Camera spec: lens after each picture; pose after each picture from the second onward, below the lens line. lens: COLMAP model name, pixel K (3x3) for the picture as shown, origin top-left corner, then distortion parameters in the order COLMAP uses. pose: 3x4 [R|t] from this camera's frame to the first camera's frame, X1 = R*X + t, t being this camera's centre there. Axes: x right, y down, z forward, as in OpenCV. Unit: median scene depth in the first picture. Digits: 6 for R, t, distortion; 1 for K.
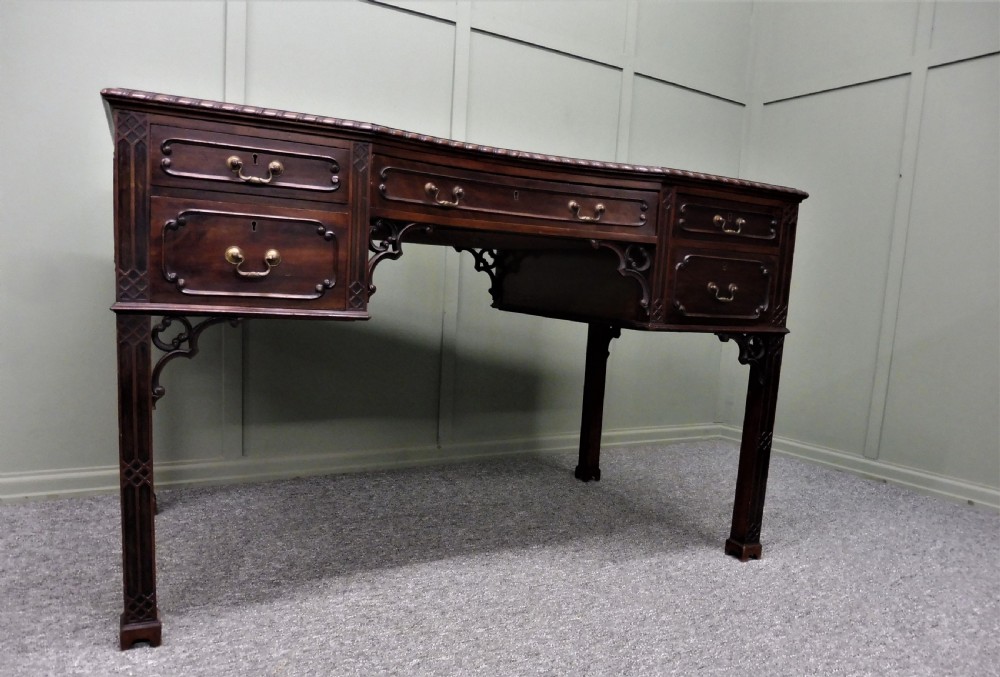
lens RADIAL K [[746.5, 0, 499.5], [0, 746.5, 384.4], [0, 0, 1]] dist [-0.035919, -0.011715]
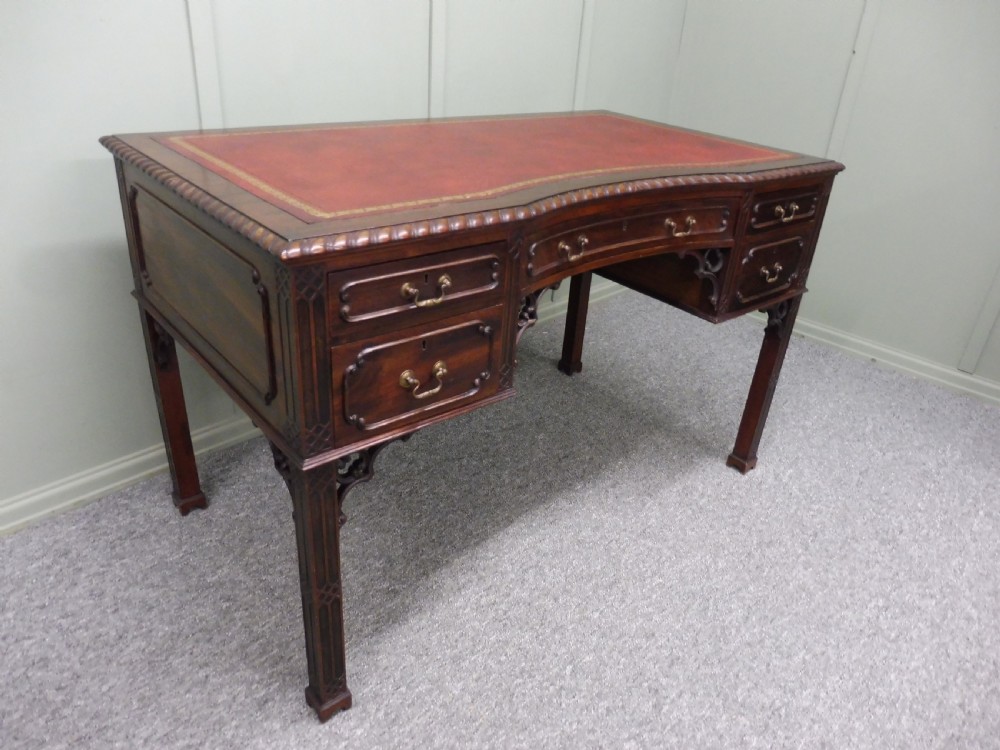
lens RADIAL K [[734.6, 0, 506.8], [0, 734.6, 378.1], [0, 0, 1]] dist [-0.046999, 0.016711]
pose [[0.965828, -0.107714, 0.235742, -0.342408], [0.016413, 0.933146, 0.359123, -0.380316], [-0.258665, -0.342982, 0.903026, 0.101604]]
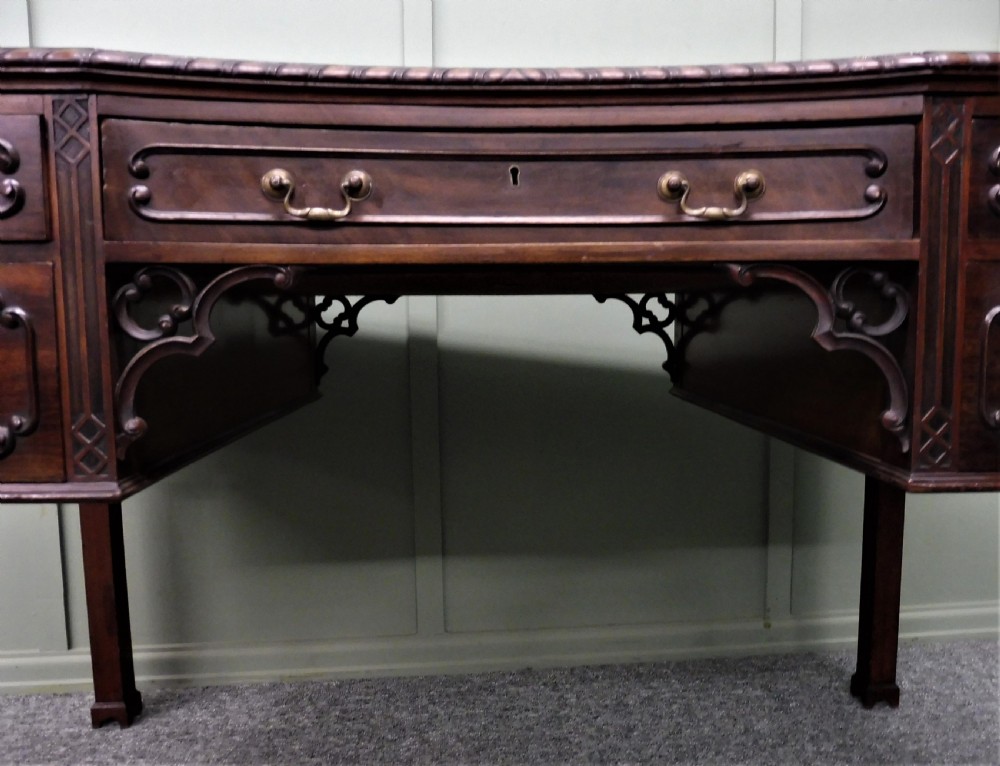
lens RADIAL K [[815.8, 0, 506.0], [0, 815.8, 394.8], [0, 0, 1]] dist [-0.072118, 0.034668]
pose [[0.913104, -0.027171, -0.406820, 0.180104], [0.005703, 0.998531, -0.053889, -0.100516], [0.407687, 0.046886, 0.911917, 0.549430]]
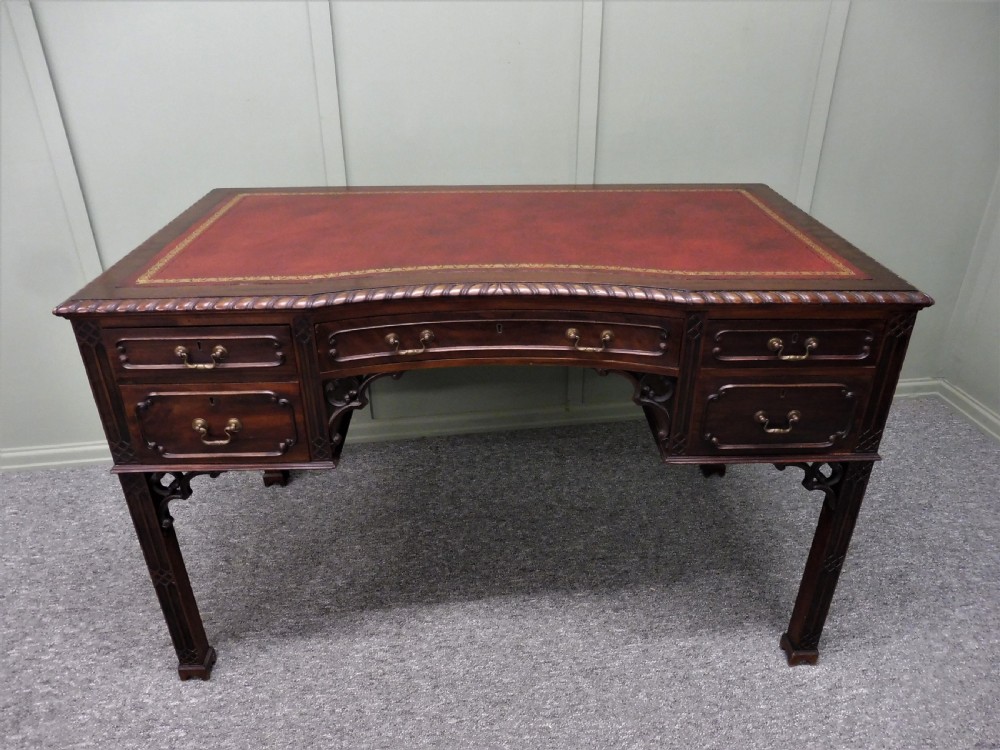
lens RADIAL K [[734.6, 0, 499.8], [0, 734.6, 382.4], [0, 0, 1]] dist [-0.046999, 0.016711]
pose [[0.910175, 0.139552, -0.390009, 0.342086], [0.000199, 0.941393, 0.337312, -0.449232], [0.414225, -0.307091, 0.856804, 0.213818]]
